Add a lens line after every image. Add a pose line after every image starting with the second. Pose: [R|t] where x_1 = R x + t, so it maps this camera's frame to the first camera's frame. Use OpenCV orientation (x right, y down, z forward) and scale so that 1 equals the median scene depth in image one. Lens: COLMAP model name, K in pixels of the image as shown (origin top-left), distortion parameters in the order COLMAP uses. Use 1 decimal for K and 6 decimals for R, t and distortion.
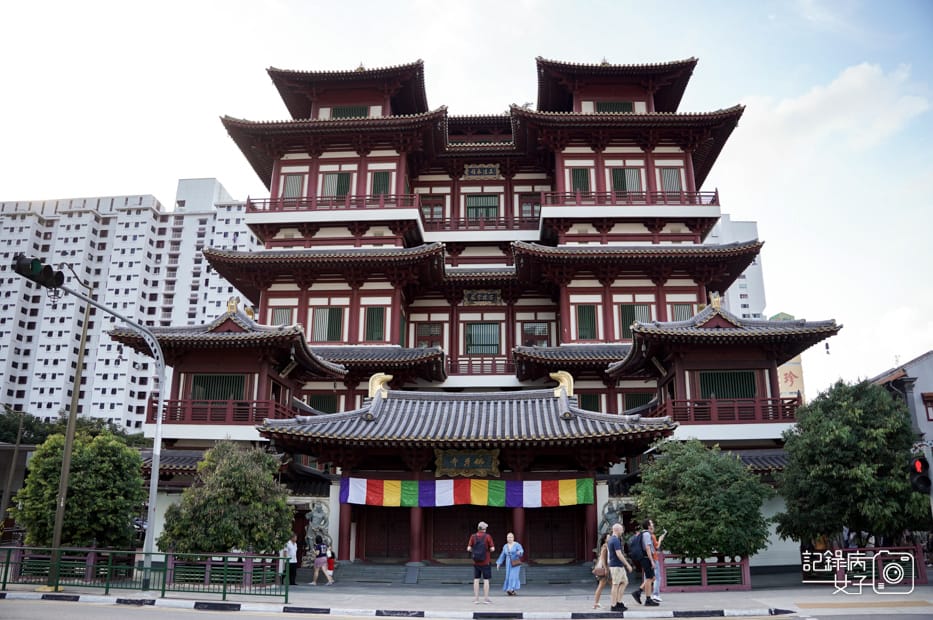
lens RADIAL K [[736.1, 0, 467.1], [0, 736.1, 312.0], [0, 0, 1]] dist [-0.125965, -0.002921]
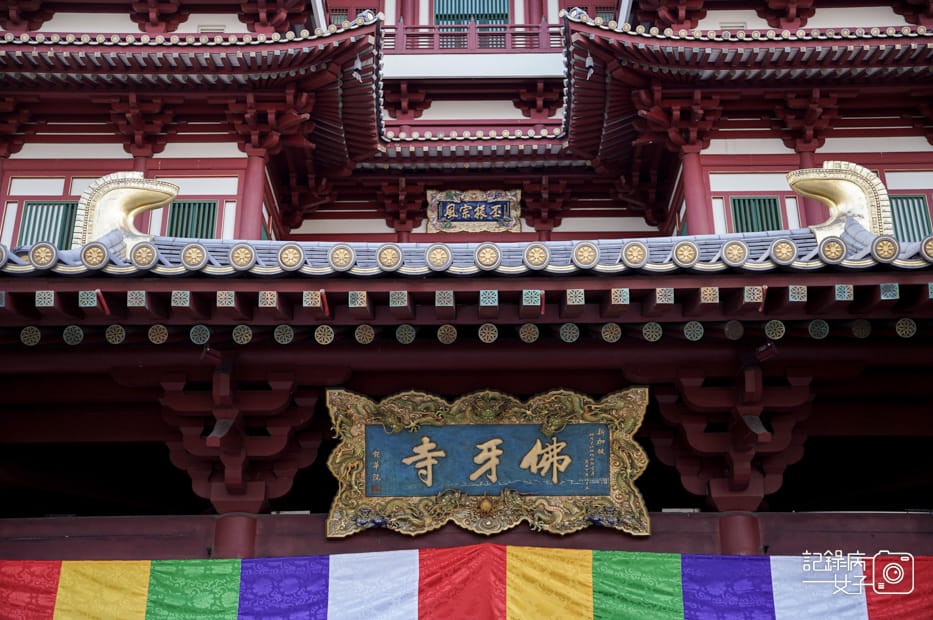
lens RADIAL K [[1143.4, 0, 463.9], [0, 1143.4, 309.9], [0, 0, 1]] dist [0.119330, 0.000000]
pose [[0.998971, 0.008469, 0.044559, -0.020782], [-0.002169, 0.990209, -0.139575, 0.205712], [-0.045304, 0.139335, 0.989208, 0.670672]]
